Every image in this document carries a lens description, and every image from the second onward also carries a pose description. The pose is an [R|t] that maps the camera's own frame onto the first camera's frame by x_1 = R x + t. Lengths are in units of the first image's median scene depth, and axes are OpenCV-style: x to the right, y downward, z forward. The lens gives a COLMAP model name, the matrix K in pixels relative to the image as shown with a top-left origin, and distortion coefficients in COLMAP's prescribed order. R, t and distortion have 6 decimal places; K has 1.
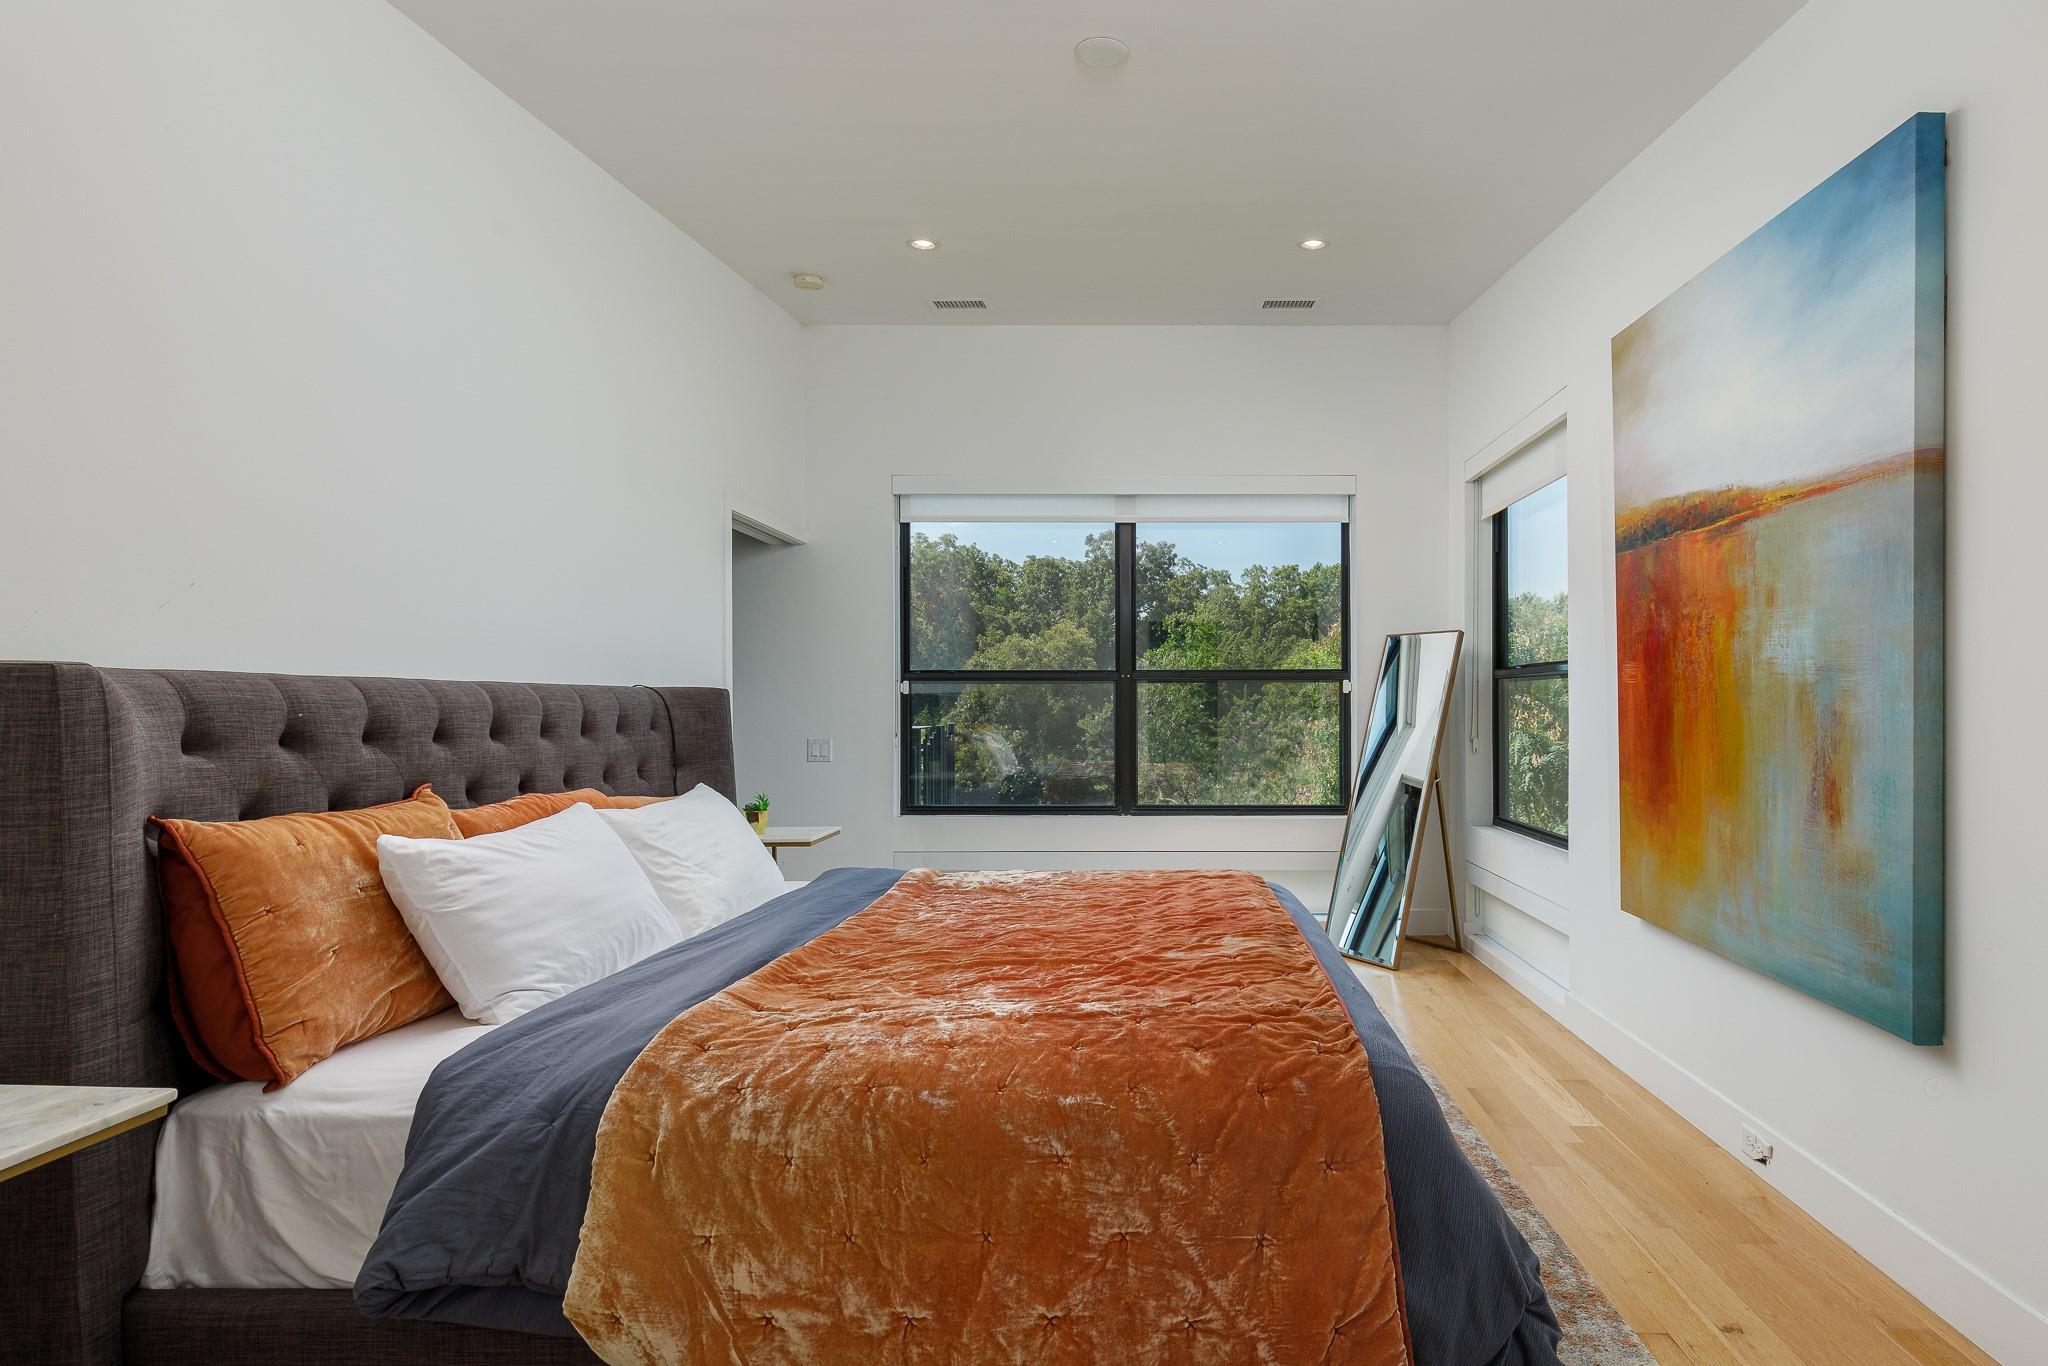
lens RADIAL K [[932.5, 0, 1024.0], [0, 932.5, 683.0], [0, 0, 1]] dist [-0.001556, -0.000118]
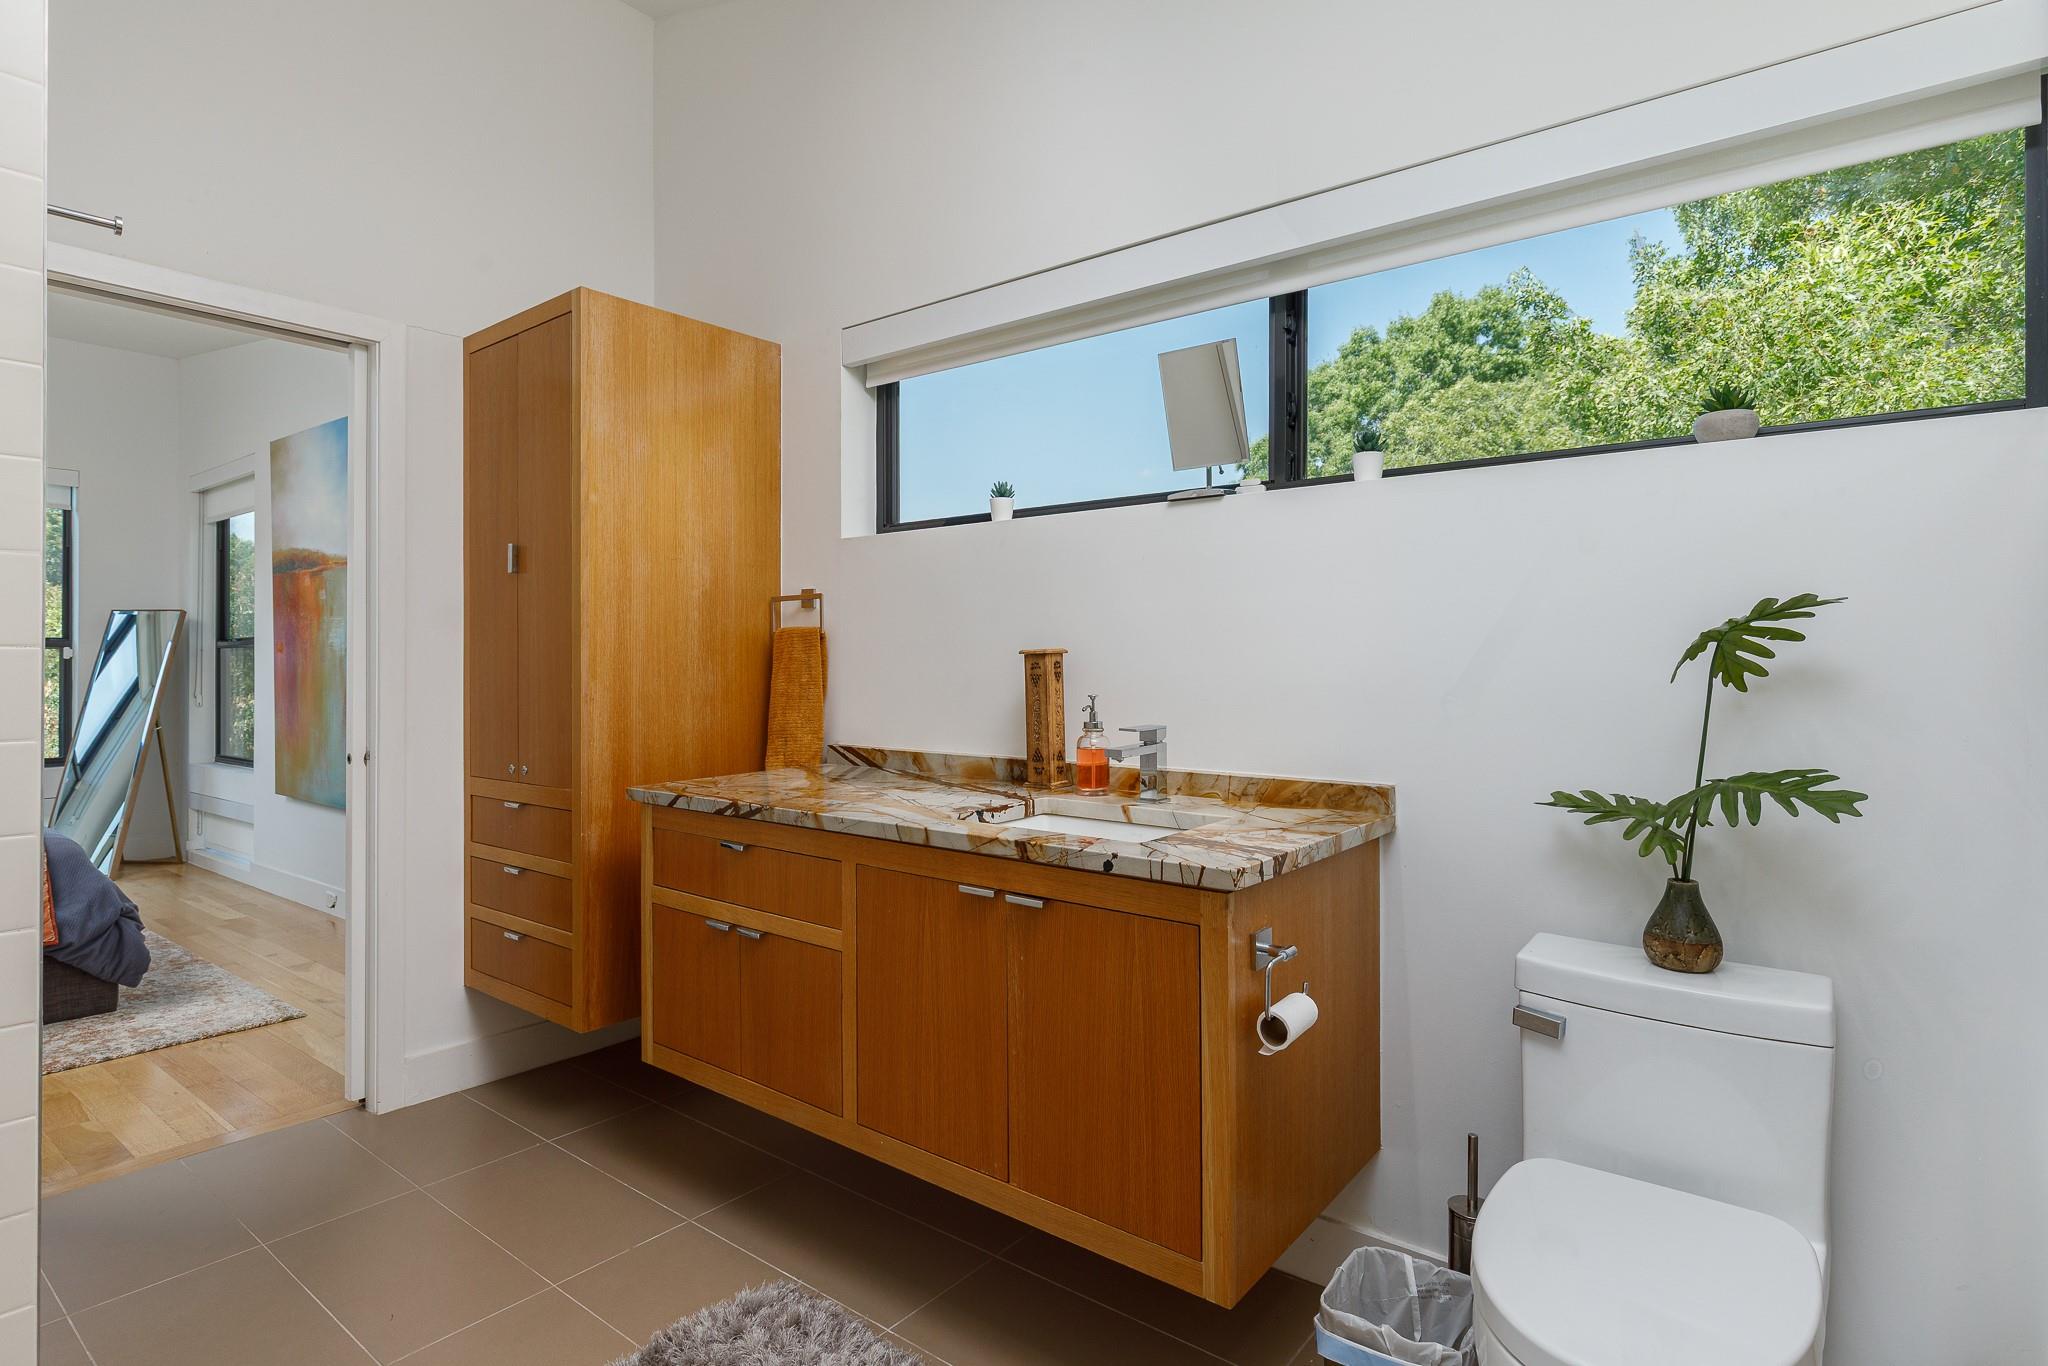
lens RADIAL K [[1029.3, 0, 1028.2], [0, 1029.3, 655.4], [0, 0, 1]] dist [0.003388, 0.000883]
pose [[0.491551, 0.002950, 0.870844, -0.271972], [-0.012755, 0.999911, 0.003812, -0.020896], [-0.870756, -0.012981, 0.491545, -0.991945]]
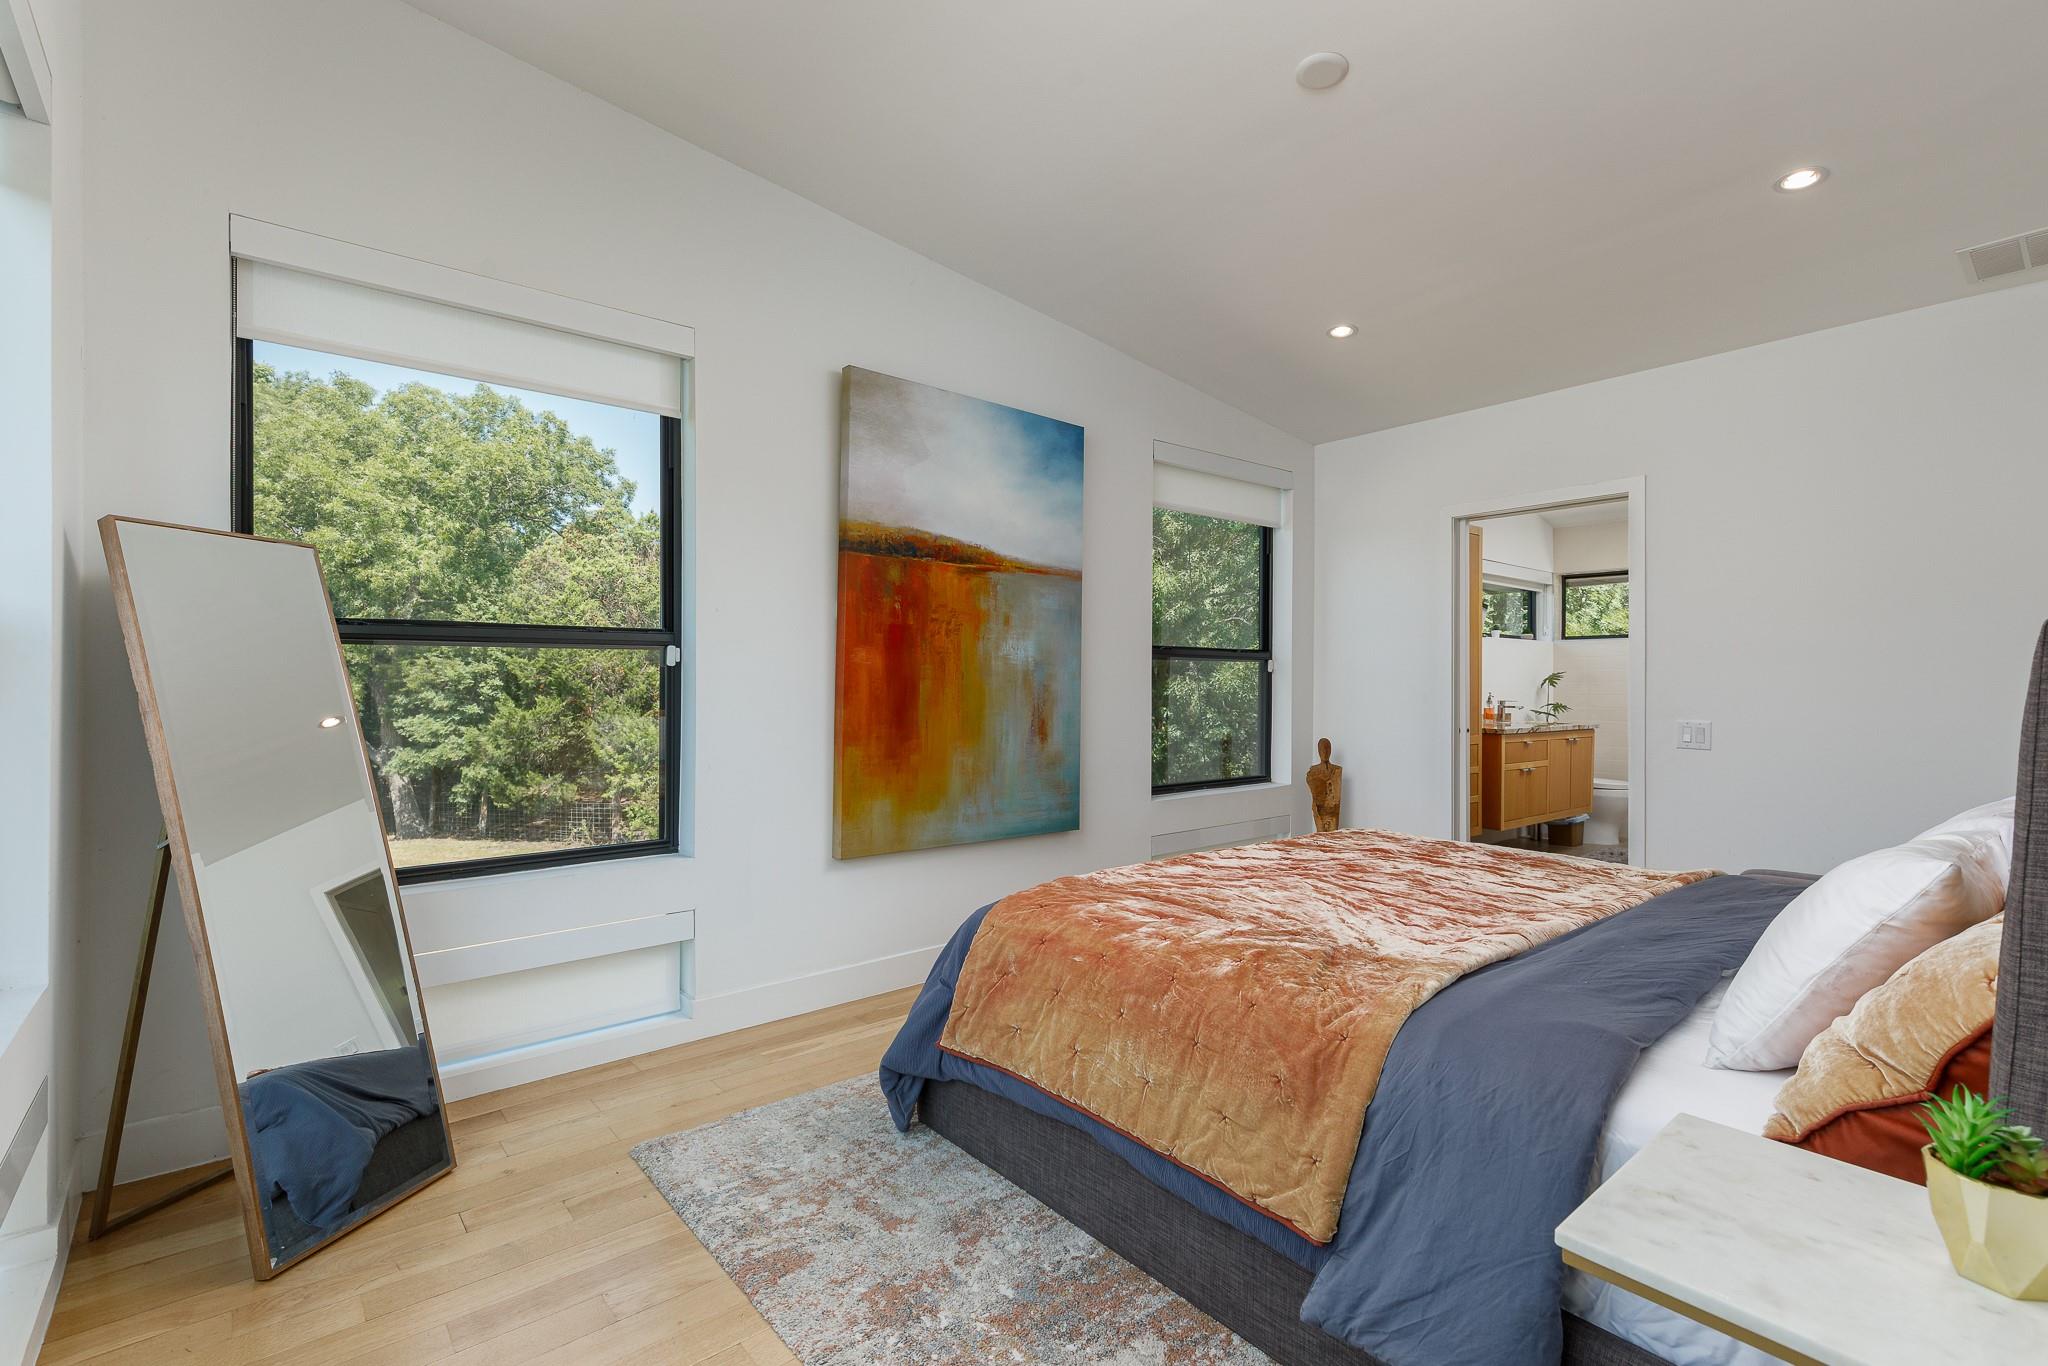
lens RADIAL K [[960.8, 0, 1028.0], [0, 960.8, 657.1], [0, 0, 1]] dist [-0.000483, -0.000034]
pose [[-0.736652, 0.008365, 0.676220, -0.400209], [-0.019855, 0.999225, -0.033990, 0.033581], [-0.675981, -0.038465, -0.735915, 2.047096]]
